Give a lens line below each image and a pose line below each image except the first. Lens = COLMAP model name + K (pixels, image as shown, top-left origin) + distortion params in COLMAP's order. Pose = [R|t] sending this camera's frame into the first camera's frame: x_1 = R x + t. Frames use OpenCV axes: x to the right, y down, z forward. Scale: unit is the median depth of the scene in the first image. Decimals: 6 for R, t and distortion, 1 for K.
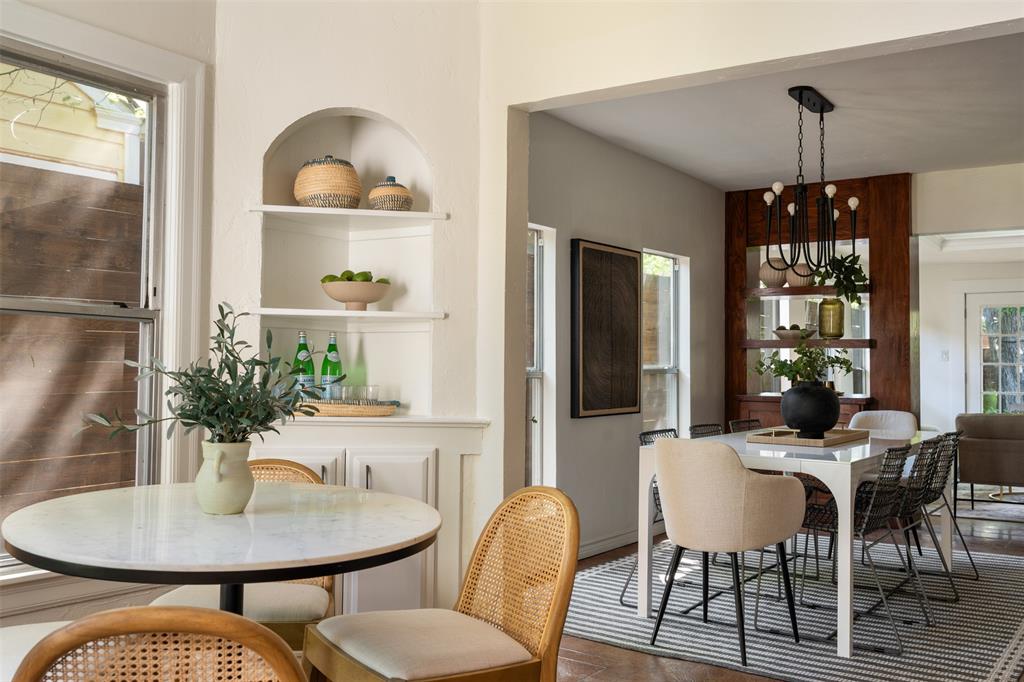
lens RADIAL K [[947.0, 0, 512.0], [0, 947.0, 341.0], [0, 0, 1]] dist [-0.001820, -0.001203]
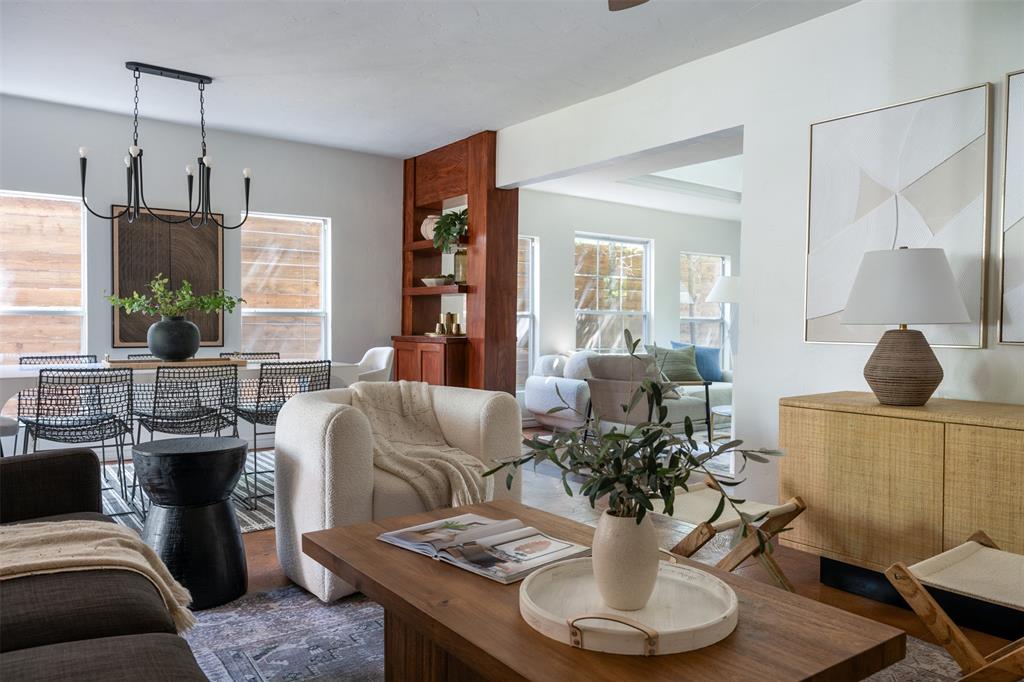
lens RADIAL K [[750.5, 0, 512.0], [0, 750.5, 341.0], [0, 0, 1]] dist [-0.001142, -0.000604]
pose [[0.945947, 0.012106, -0.324095, 1.324736], [0.005159, 0.998615, 0.052361, 0.033003], [0.324280, -0.051203, 0.944574, 0.336808]]
